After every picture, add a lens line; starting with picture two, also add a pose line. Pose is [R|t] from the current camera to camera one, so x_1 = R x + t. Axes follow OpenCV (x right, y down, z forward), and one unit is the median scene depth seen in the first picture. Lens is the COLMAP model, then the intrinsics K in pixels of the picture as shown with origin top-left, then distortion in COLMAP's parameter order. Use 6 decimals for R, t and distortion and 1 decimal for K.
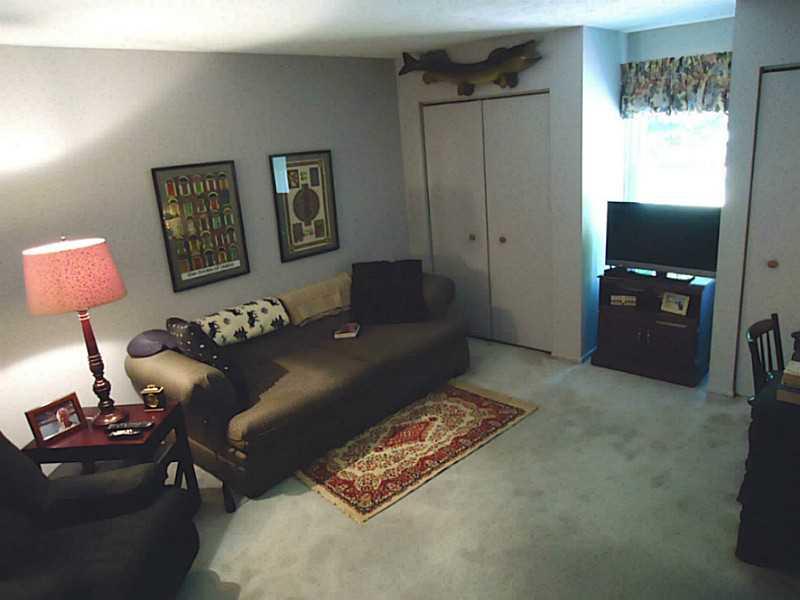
lens RADIAL K [[587.9, 0, 403.3], [0, 587.9, 301.0], [0, 0, 1]] dist [-0.000917, 0.009527]
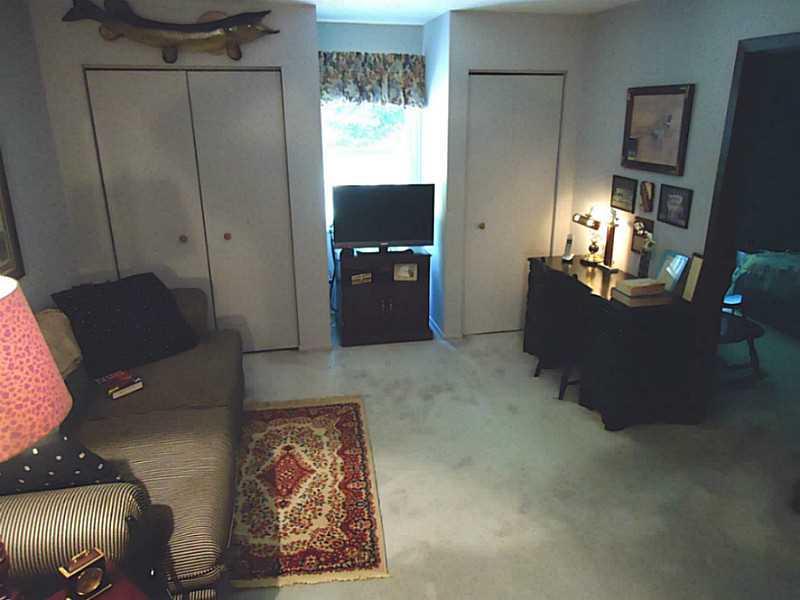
lens RADIAL K [[587.9, 0, 403.3], [0, 587.9, 301.0], [0, 0, 1]] dist [-0.000917, 0.009527]
pose [[0.581253, -0.189313, 0.791395, -0.445987], [0.196894, 0.976381, 0.088952, -0.042892], [-0.789542, 0.104117, 0.604799, 0.320202]]
